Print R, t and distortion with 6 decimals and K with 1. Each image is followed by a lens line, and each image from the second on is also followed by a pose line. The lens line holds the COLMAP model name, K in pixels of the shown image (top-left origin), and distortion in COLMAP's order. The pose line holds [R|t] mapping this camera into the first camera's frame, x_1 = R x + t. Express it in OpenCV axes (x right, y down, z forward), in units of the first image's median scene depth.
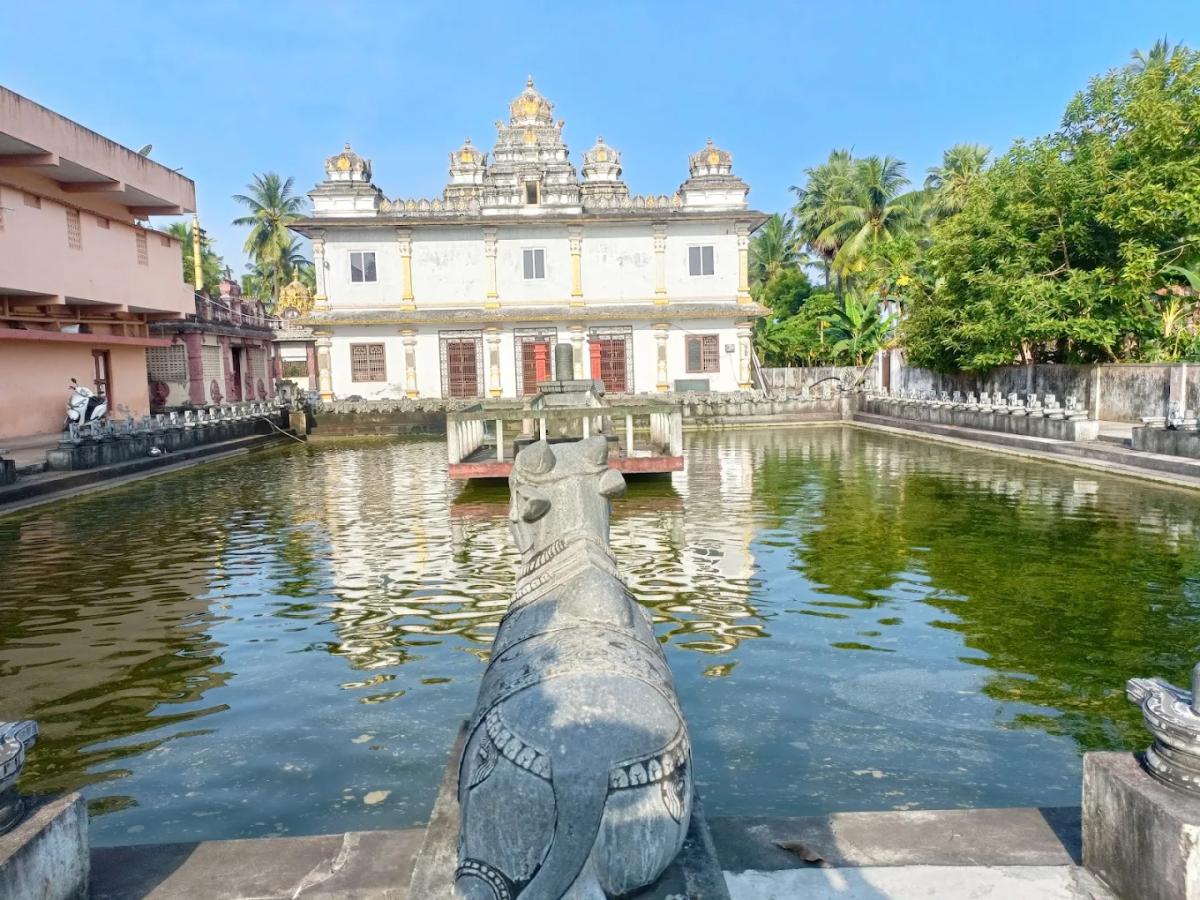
lens RADIAL K [[893.2, 0, 598.6], [0, 893.2, 471.3], [0, 0, 1]] dist [0.062141, 0.001427]
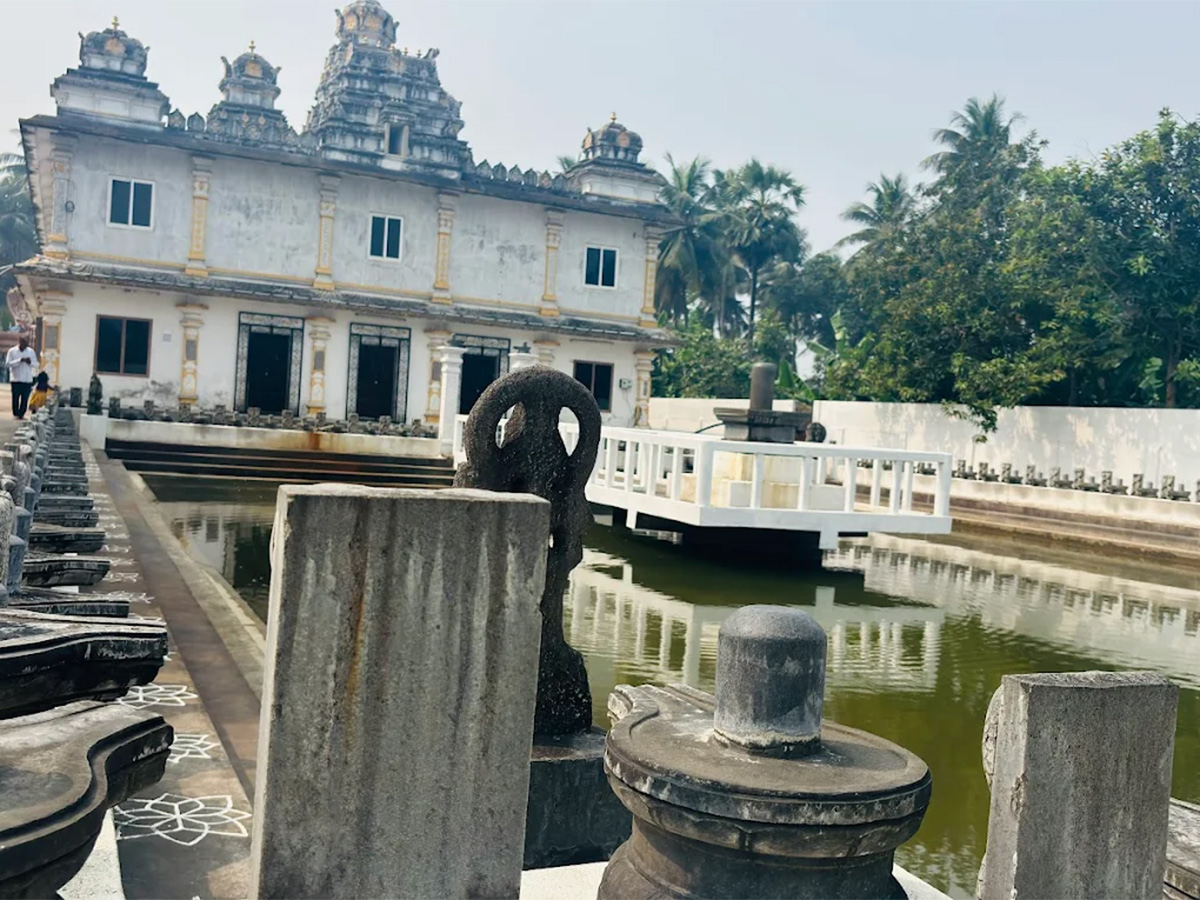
lens RADIAL K [[1211.9, 0, 600.4], [0, 1211.9, 505.2], [0, 0, 1]] dist [0.073347, -0.127165]
pose [[0.922342, 0.068182, 0.380312, -0.271939], [-0.054228, 0.997408, -0.047300, 0.018815], [-0.382551, 0.023003, 0.923648, 0.042458]]
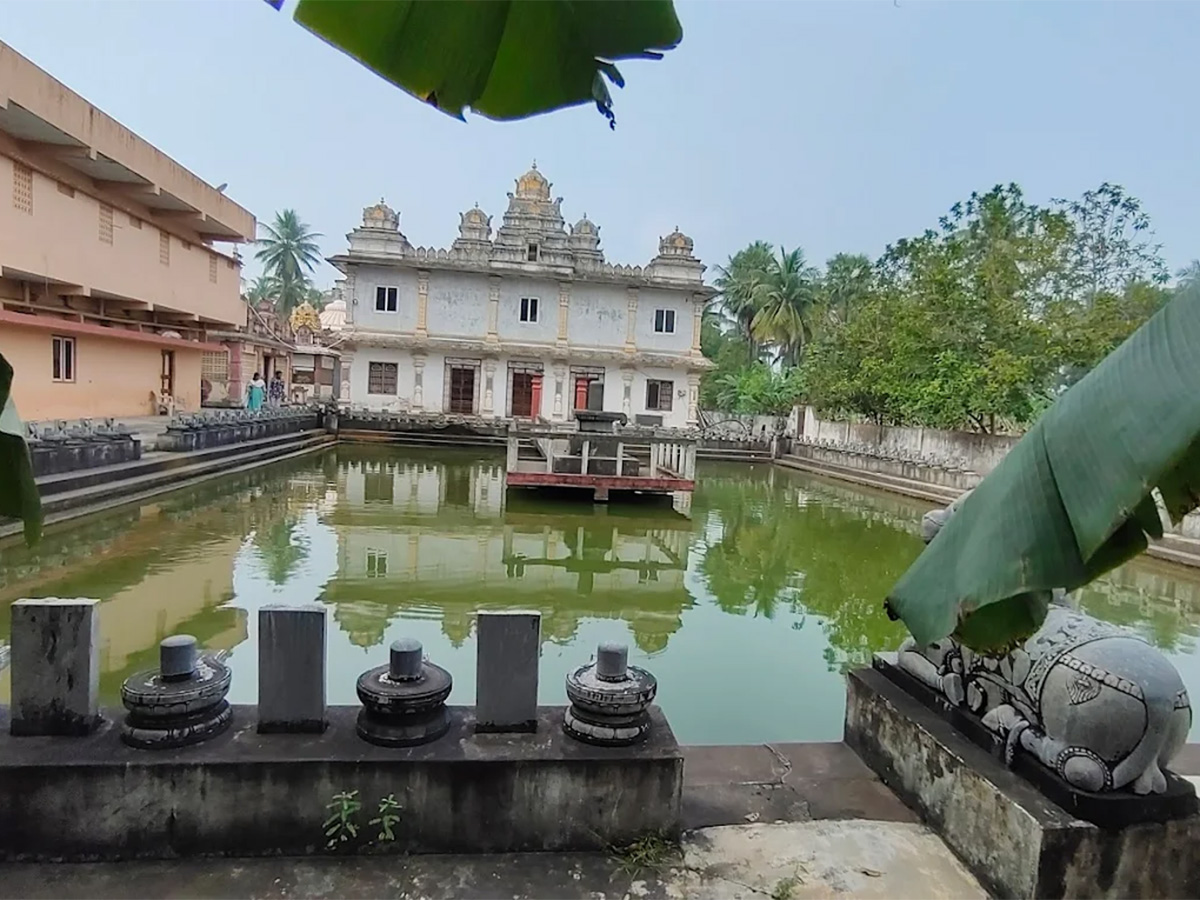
lens RADIAL K [[744.9, 0, 608.4], [0, 744.9, 477.1], [0, 0, 1]] dist [-0.046128, 0.052556]
pose [[0.990742, 0.076858, 0.111903, -0.061603], [-0.075636, 0.997021, -0.015134, 0.001833], [-0.112732, 0.006530, 0.993604, -0.011180]]
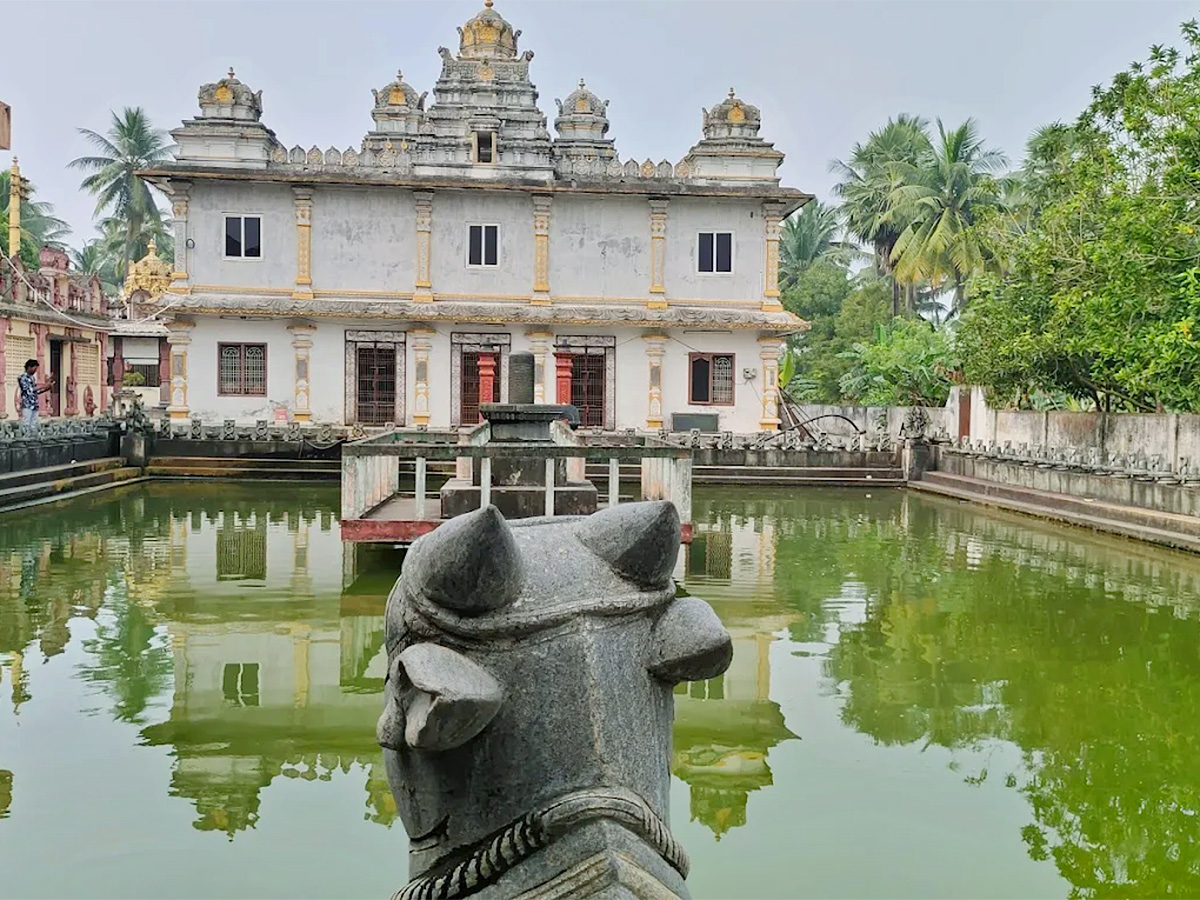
lens RADIAL K [[1202.2, 0, 596.5], [0, 1202.2, 462.7], [0, 0, 1]] dist [0.087333, -0.019150]
pose [[0.998554, 0.044528, 0.030124, -0.002722], [-0.042639, 0.997246, -0.060678, -0.001751], [-0.032743, 0.059305, 0.997703, 0.040369]]
